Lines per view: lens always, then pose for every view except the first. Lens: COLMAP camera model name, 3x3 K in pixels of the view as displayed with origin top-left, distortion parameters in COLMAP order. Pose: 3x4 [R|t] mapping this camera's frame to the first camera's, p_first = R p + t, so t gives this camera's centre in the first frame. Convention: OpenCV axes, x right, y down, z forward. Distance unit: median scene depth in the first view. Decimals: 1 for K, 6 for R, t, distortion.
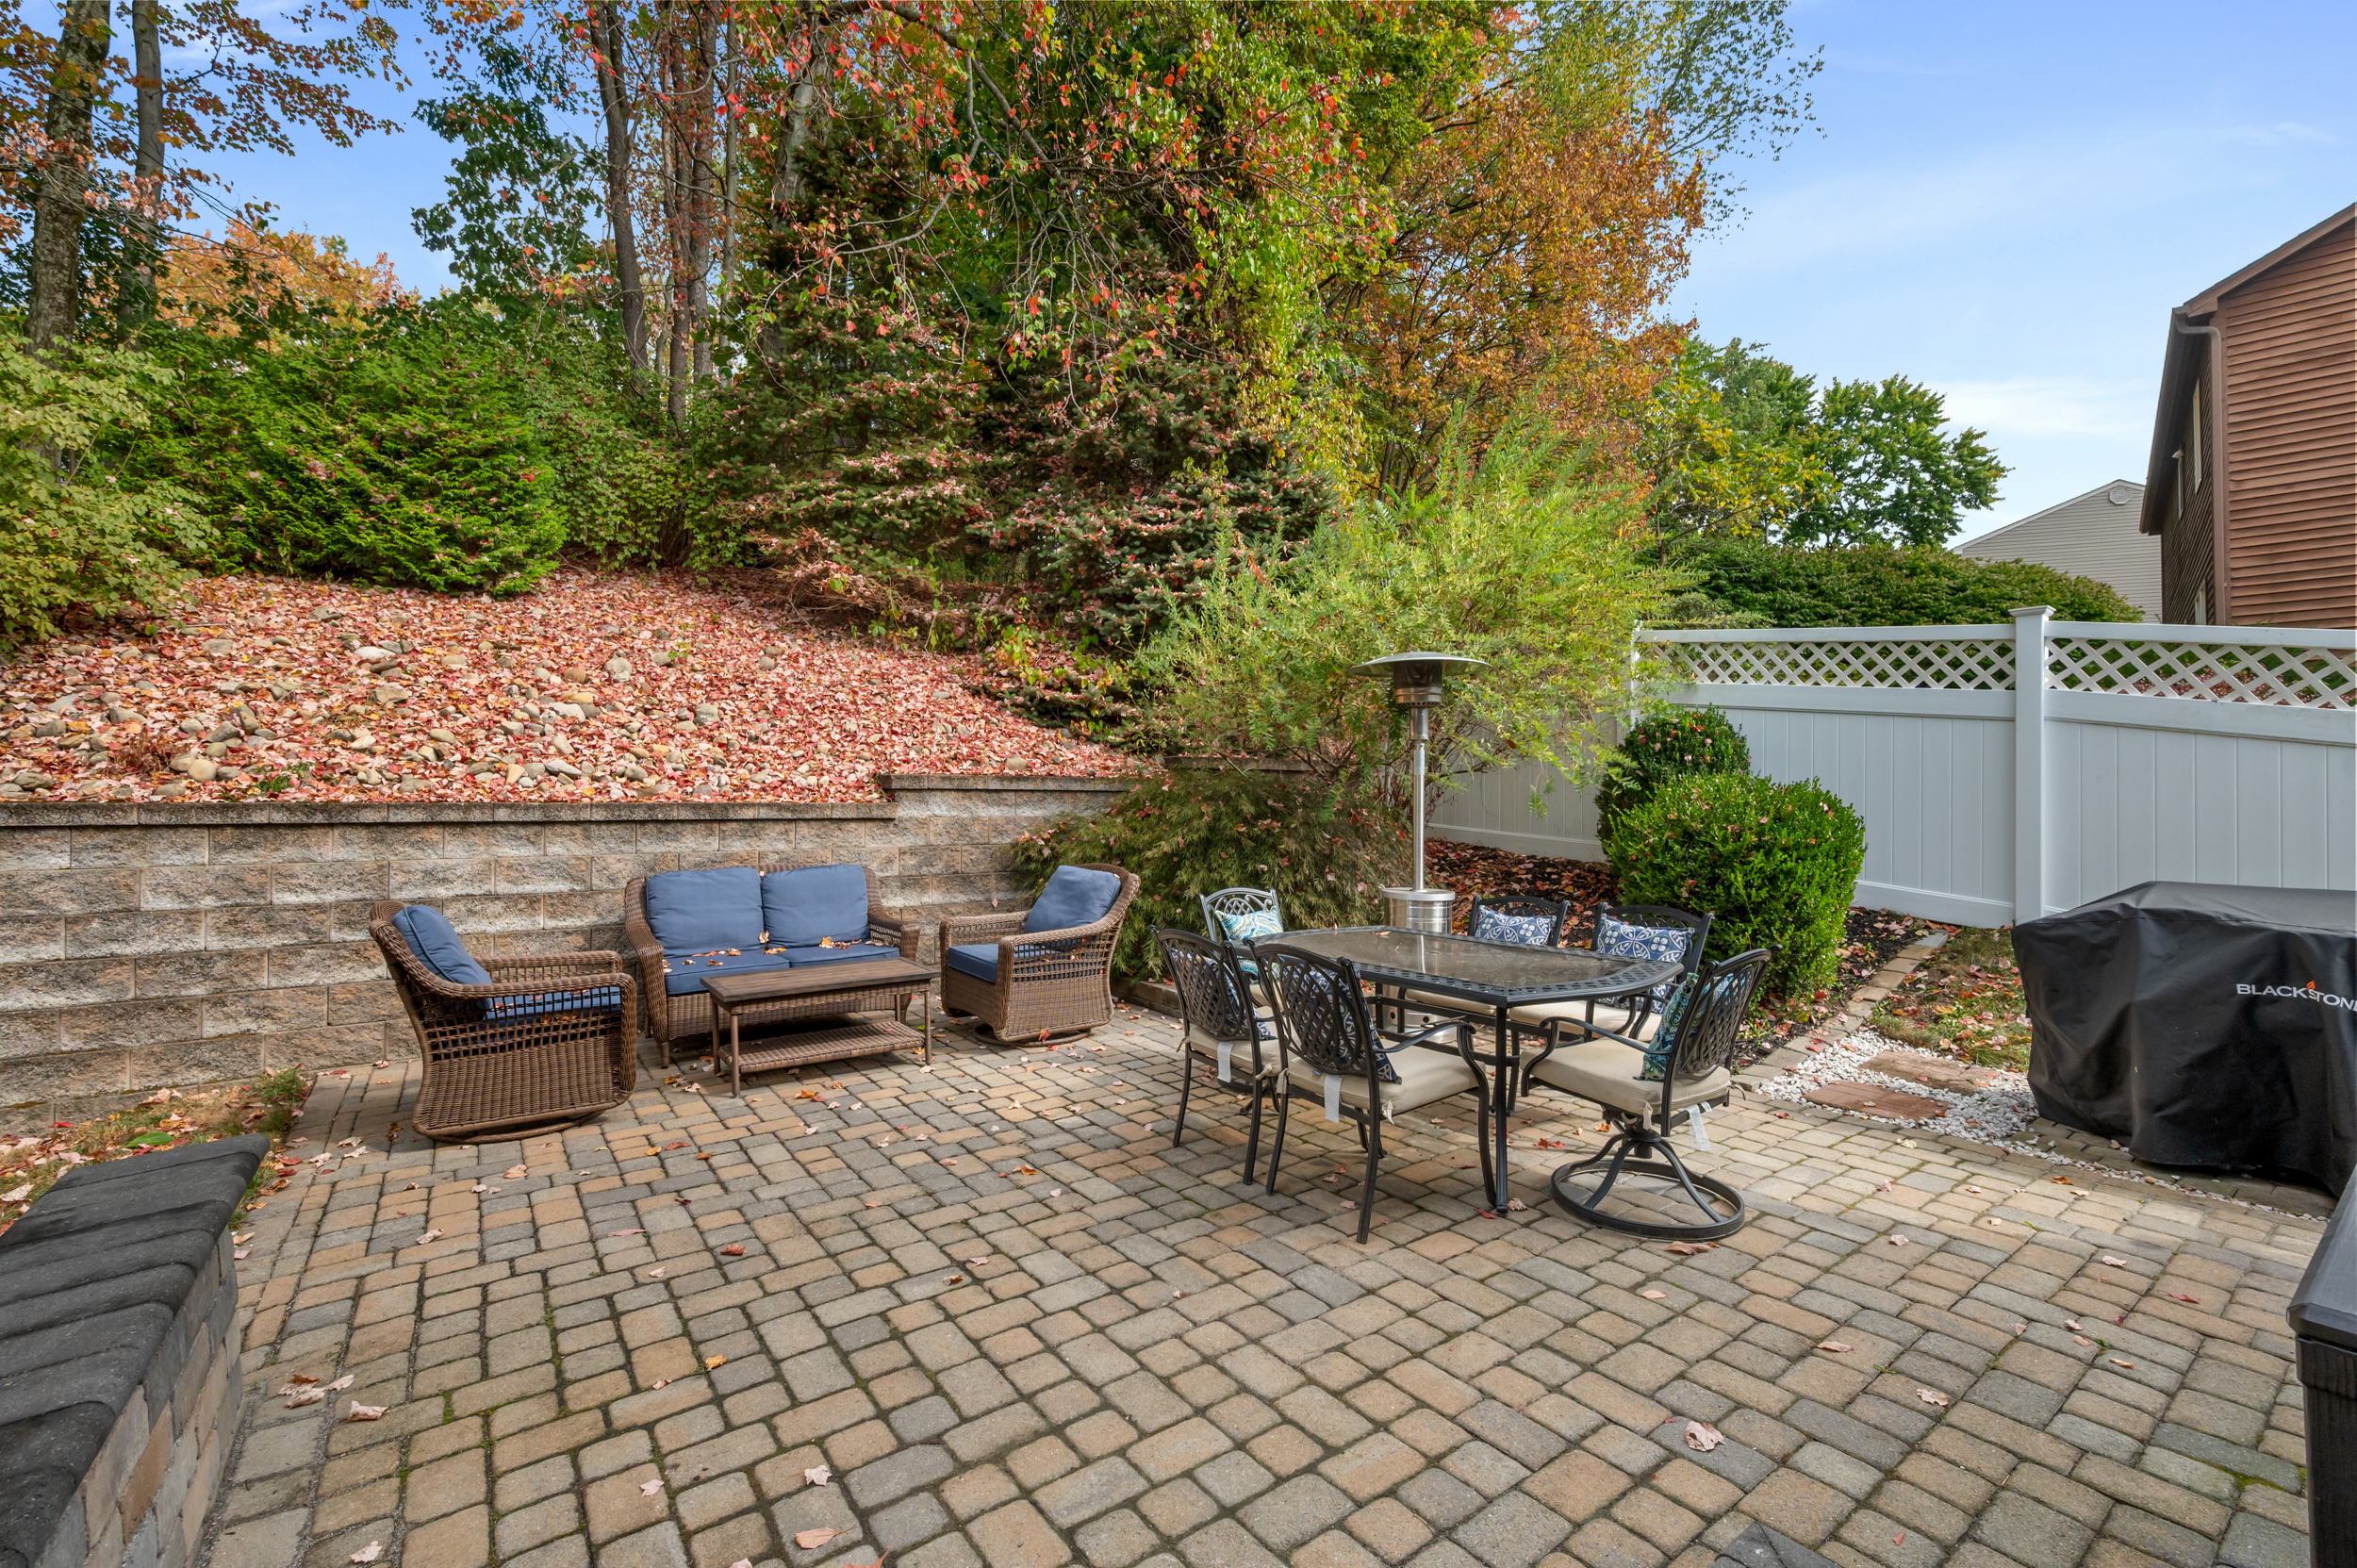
lens RADIAL K [[994.3, 0, 1180.9], [0, 994.3, 792.3], [0, 0, 1]] dist [-0.009640, -0.000131]
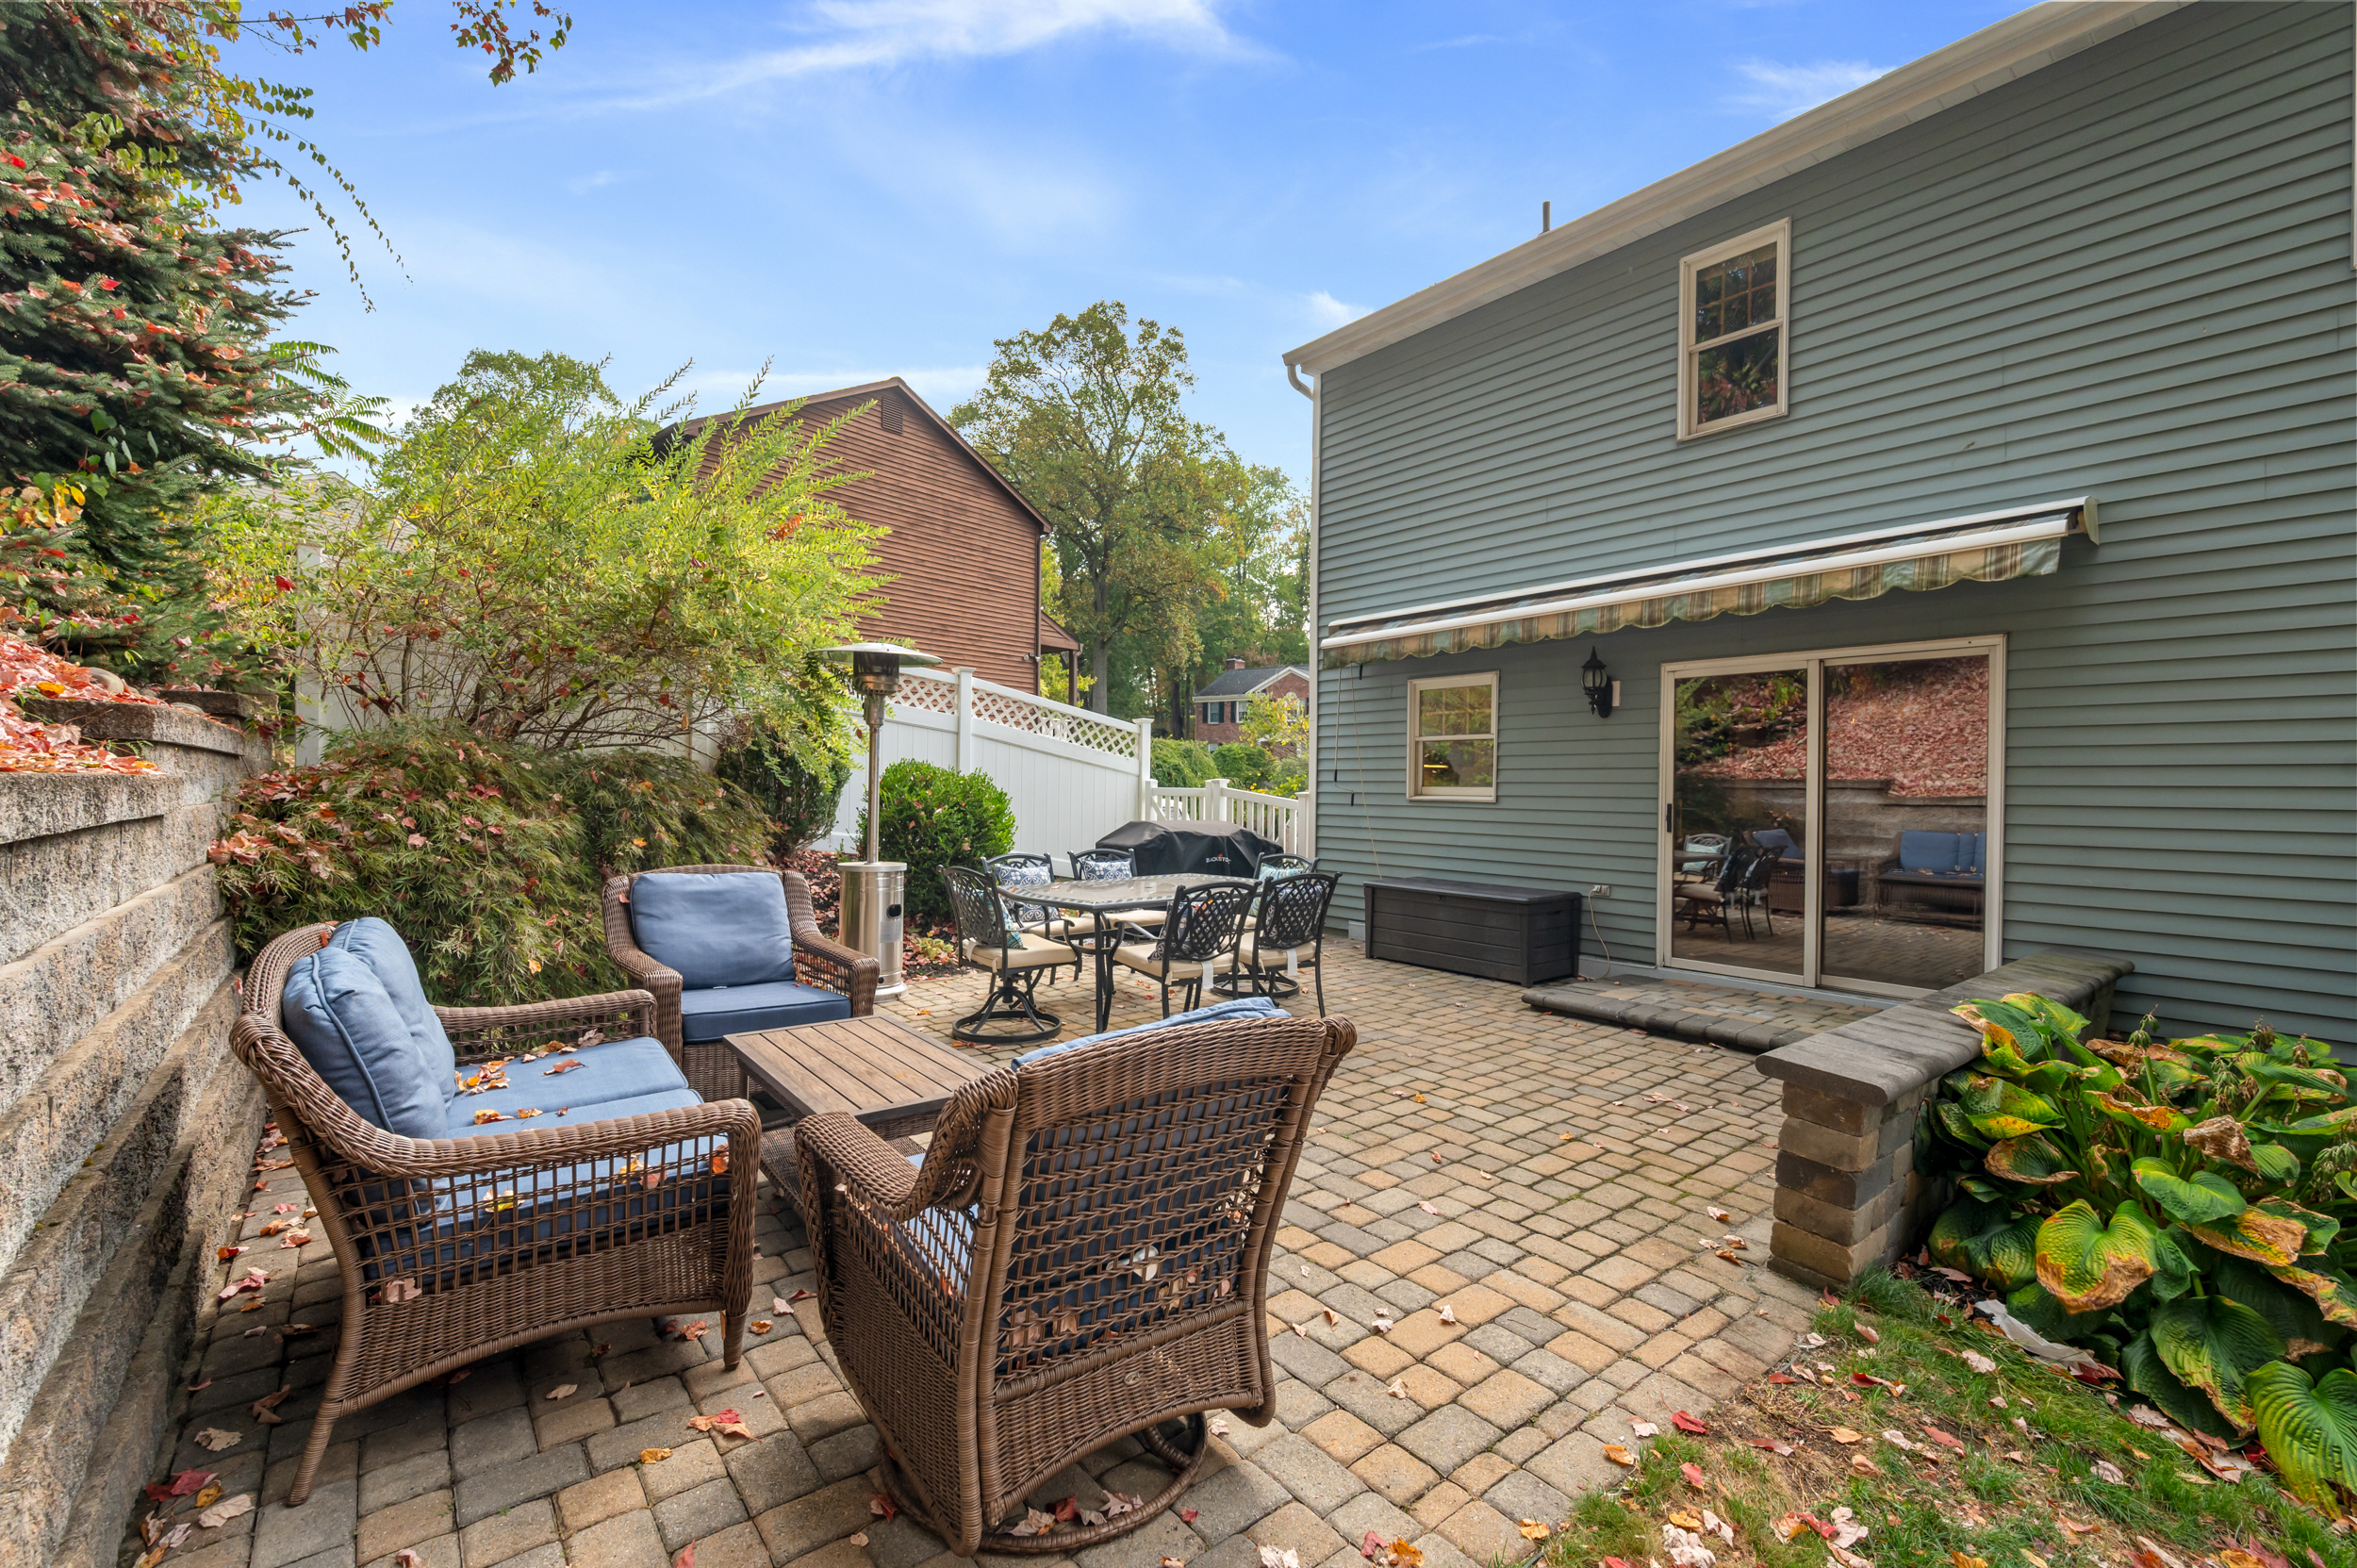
lens RADIAL K [[994.3, 0, 1180.8], [0, 994.3, 783.0], [0, 0, 1]] dist [-0.009640, -0.000131]
pose [[-0.044498, 0.000469, 0.999009, -1.581109], [-0.018666, 0.999825, -0.001301, 0.010130], [-0.998835, -0.018705, -0.044481, 1.313974]]
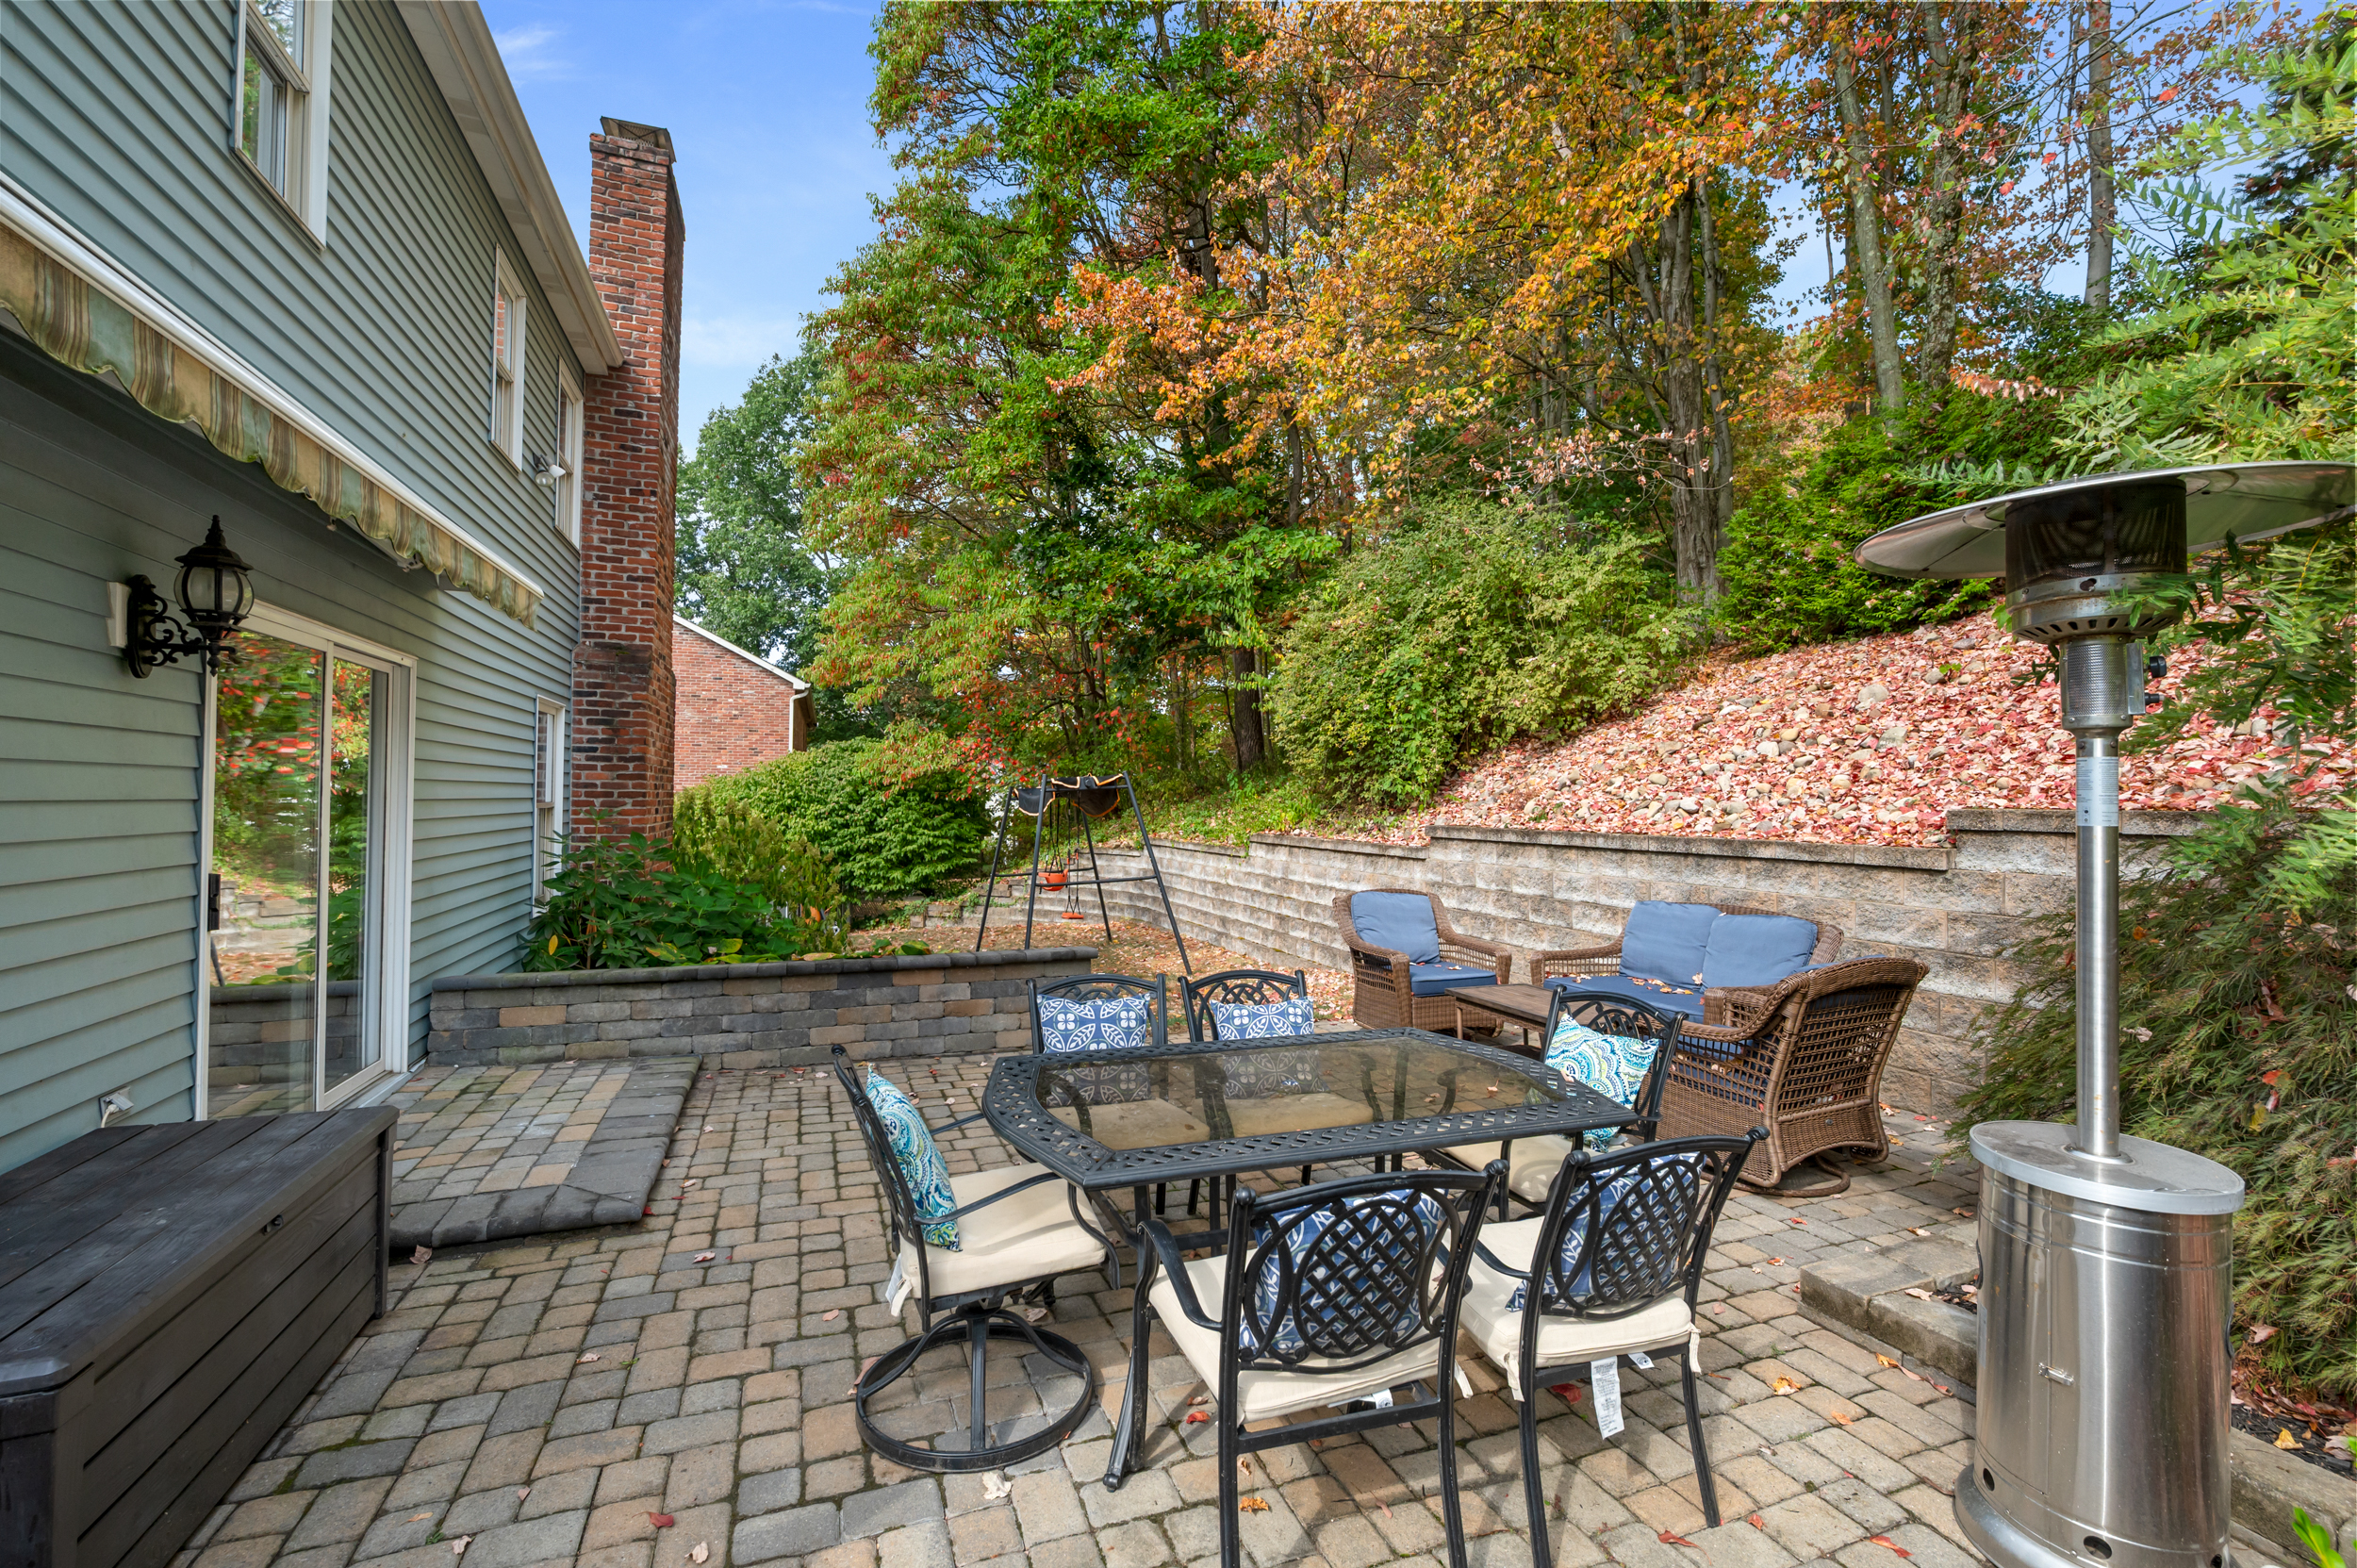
lens RADIAL K [[994.3, 0, 1176.5], [0, 994.3, 788.4], [0, 0, 1]] dist [-0.009640, -0.000131]
pose [[-0.269133, -0.013059, -0.963015, 1.240814], [-0.001727, 0.999913, -0.013076, -0.051979], [0.963102, -0.001856, -0.269132, 1.436035]]
